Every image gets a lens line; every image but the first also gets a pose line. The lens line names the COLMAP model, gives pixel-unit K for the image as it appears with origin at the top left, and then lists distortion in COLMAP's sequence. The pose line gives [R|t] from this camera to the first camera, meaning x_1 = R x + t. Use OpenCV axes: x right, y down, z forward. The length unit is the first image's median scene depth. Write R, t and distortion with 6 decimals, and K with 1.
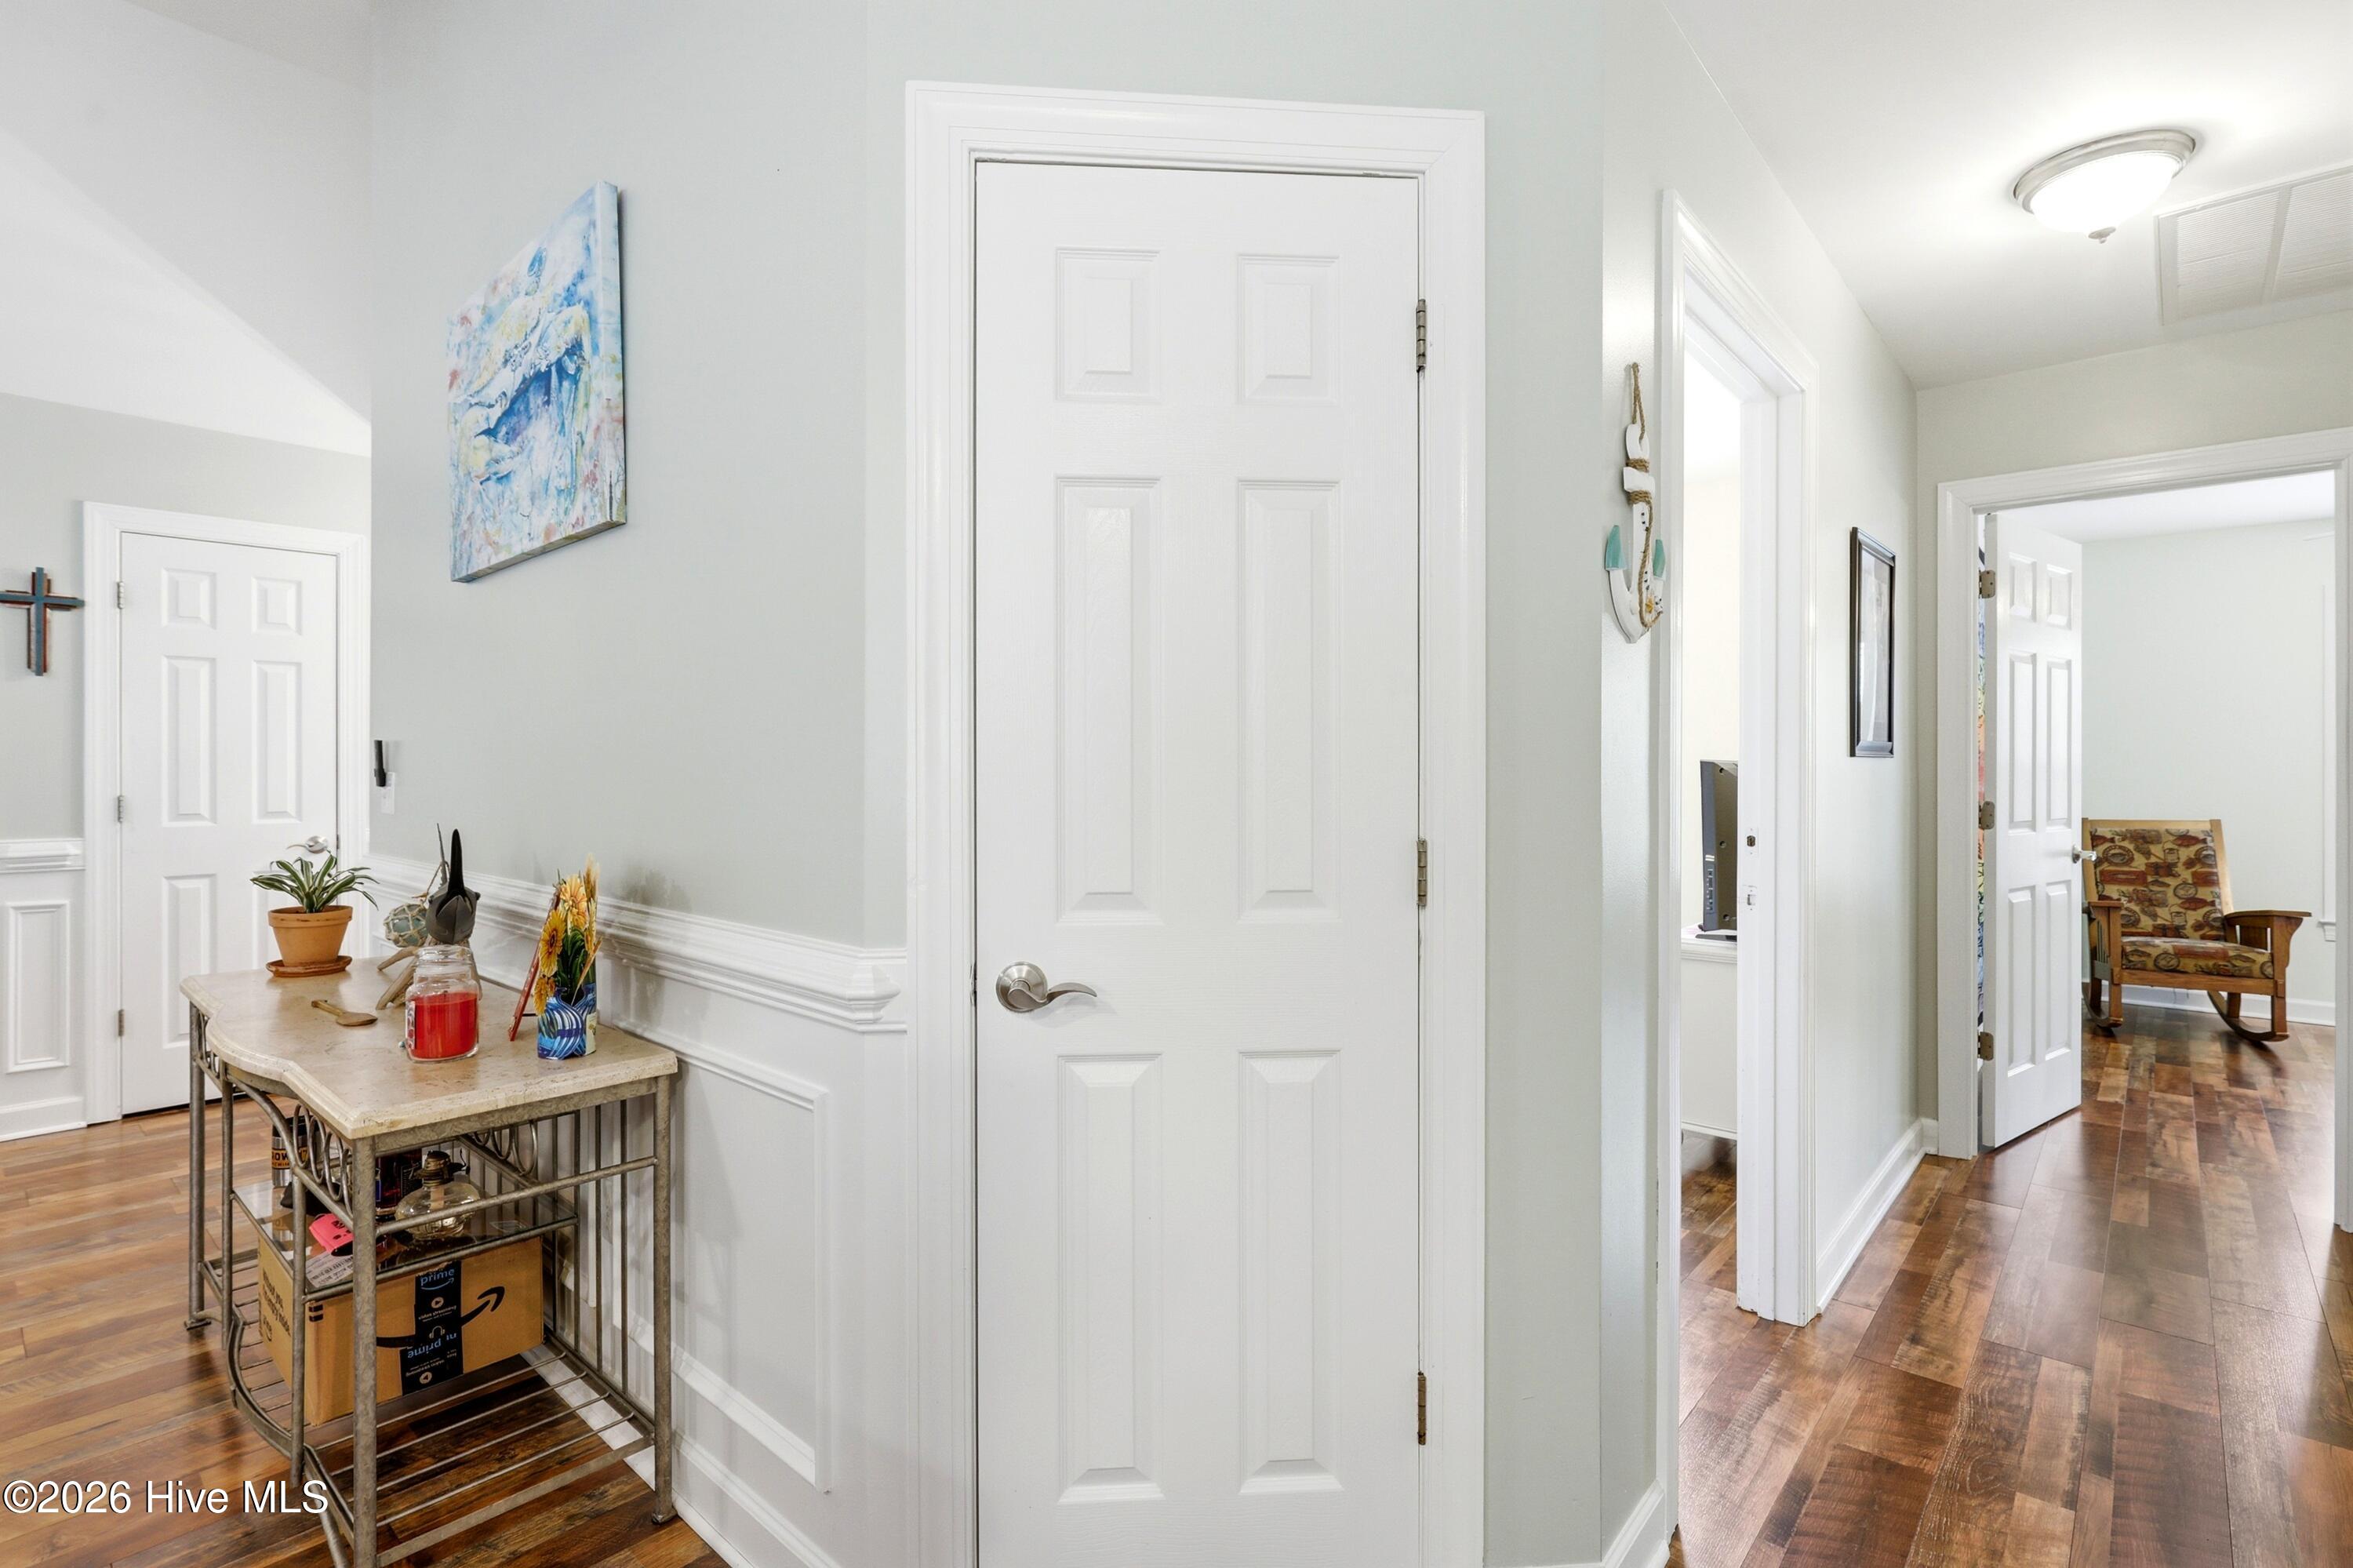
lens RADIAL K [[1099.8, 0, 1172.9], [0, 1099.8, 775.6], [0, 0, 1]] dist [-0.003468, -0.000206]
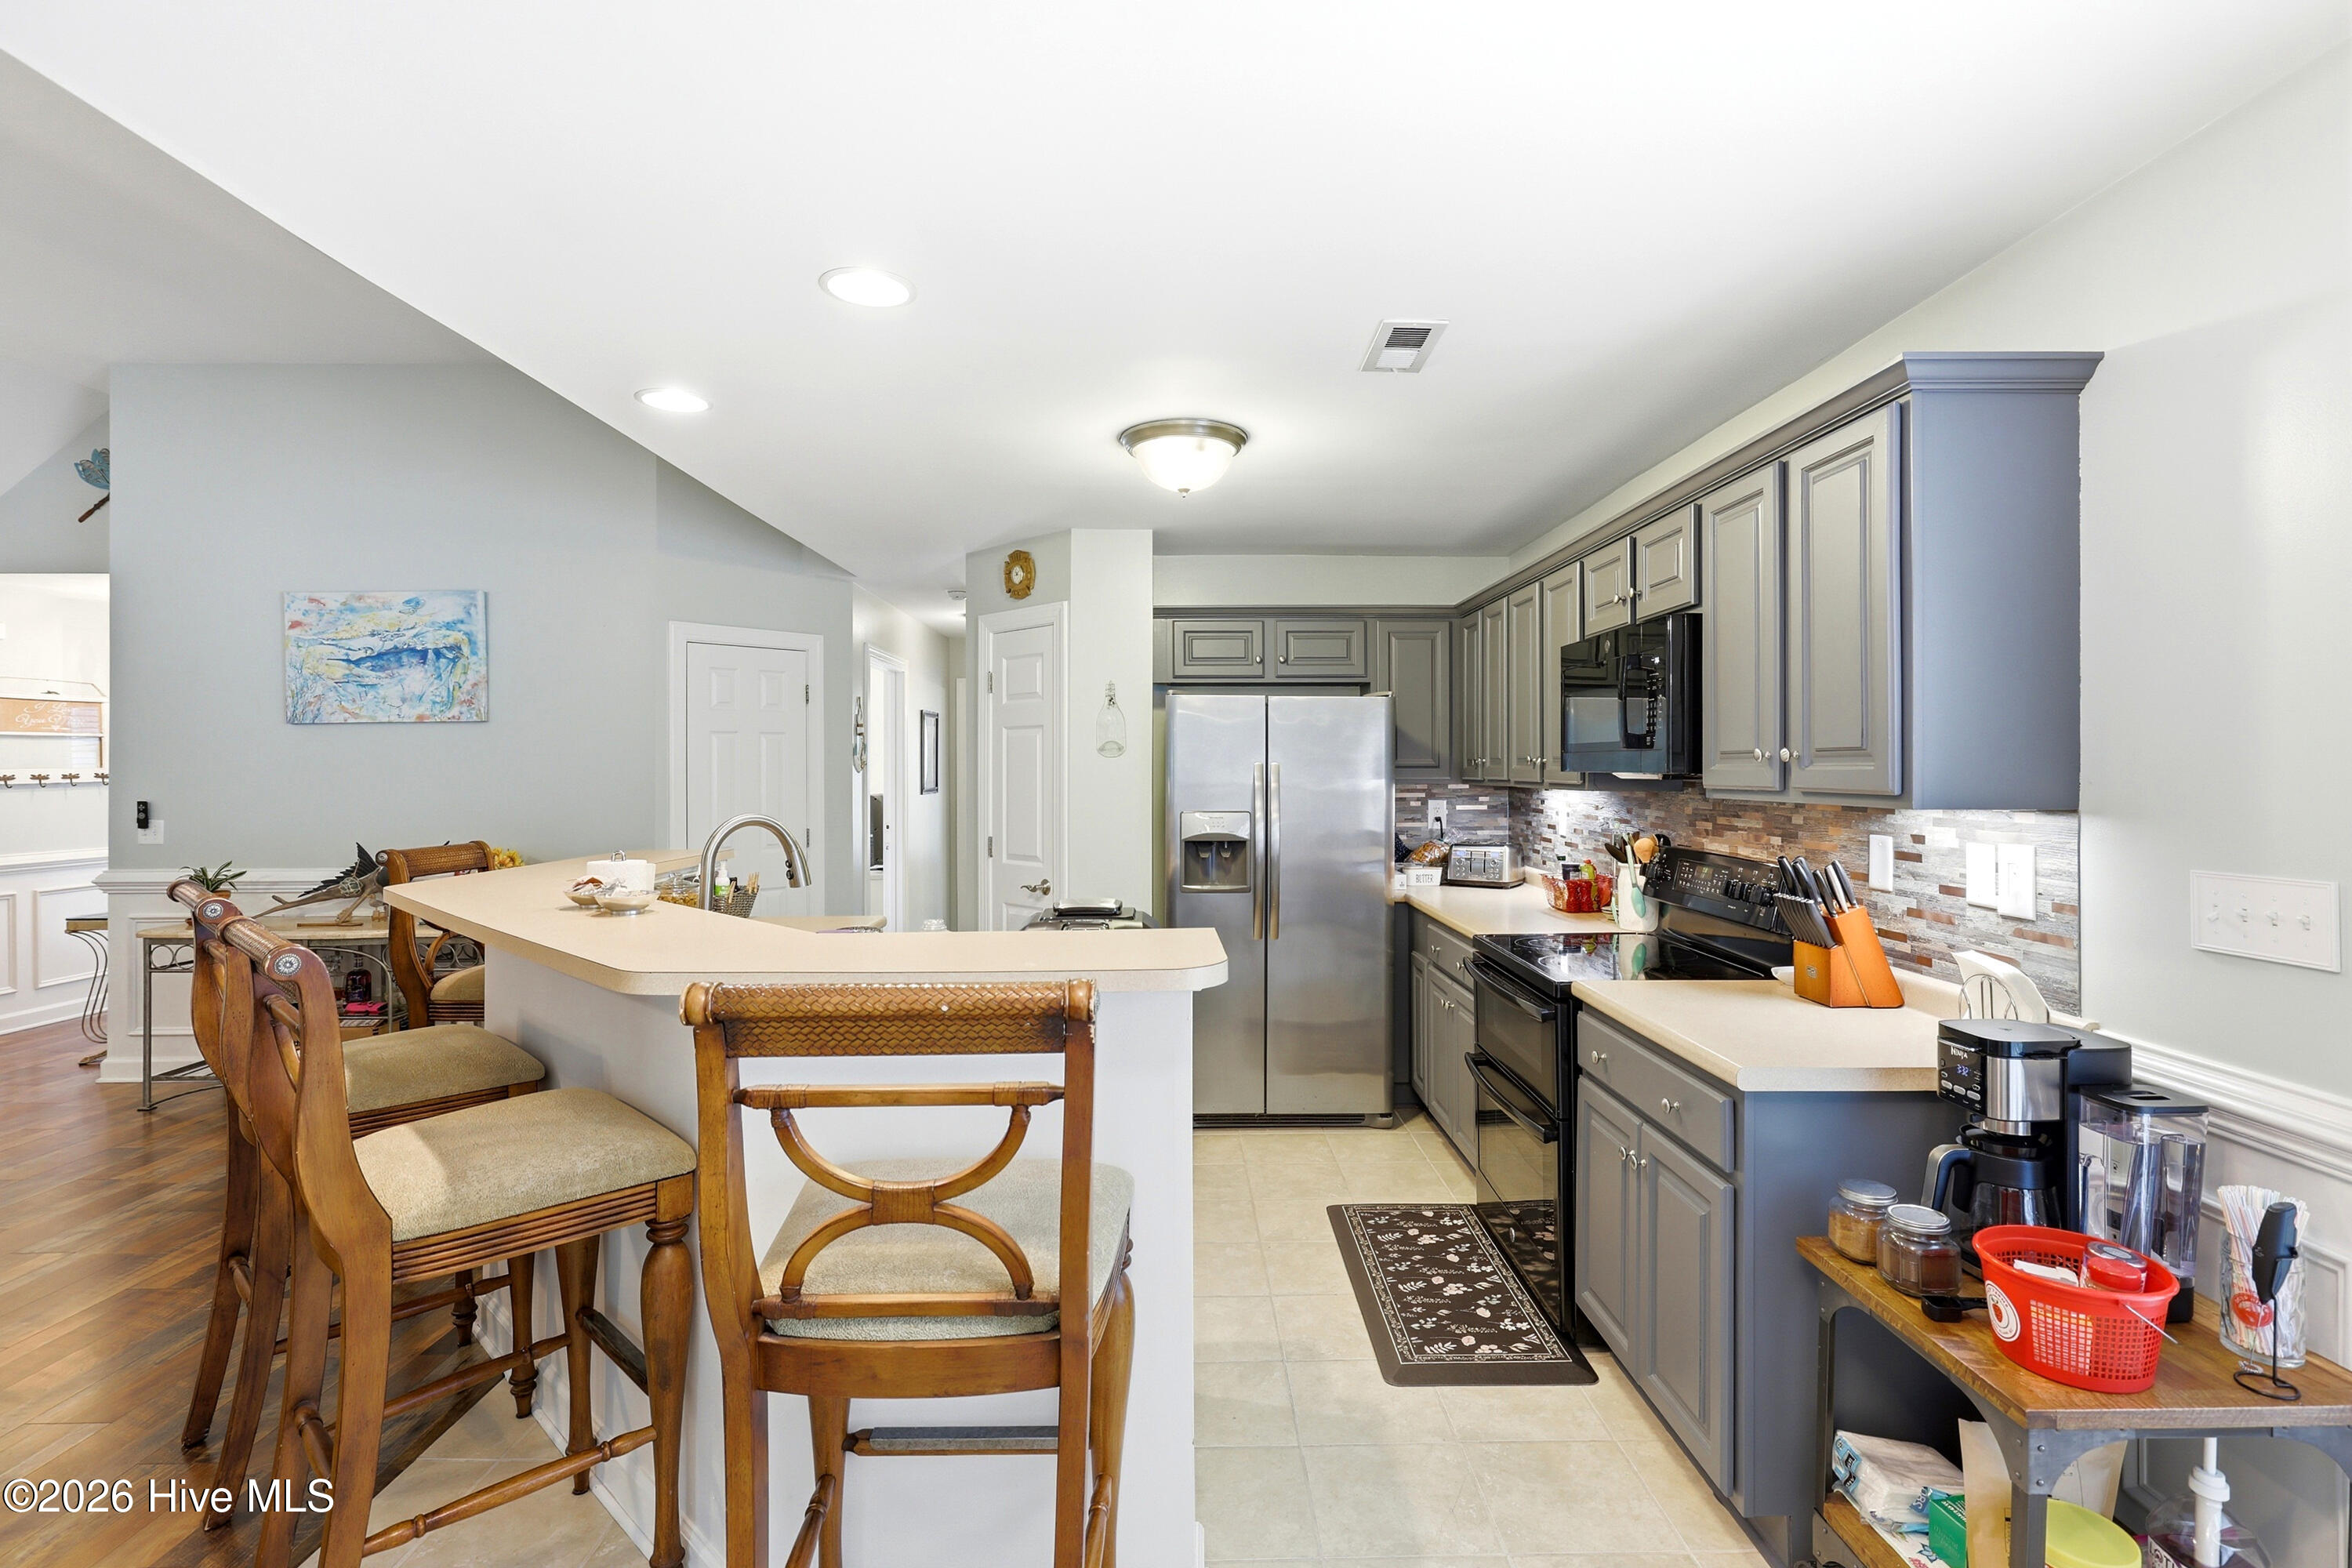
lens RADIAL K [[1099.3, 0, 1172.8], [0, 1099.3, 772.2], [0, 0, 1]] dist [-0.003468, -0.000206]
pose [[0.735957, -0.007119, 0.676991, -0.715061], [0.005395, 0.999975, 0.004651, -0.075718], [-0.677007, 0.000230, 0.735977, -1.328438]]
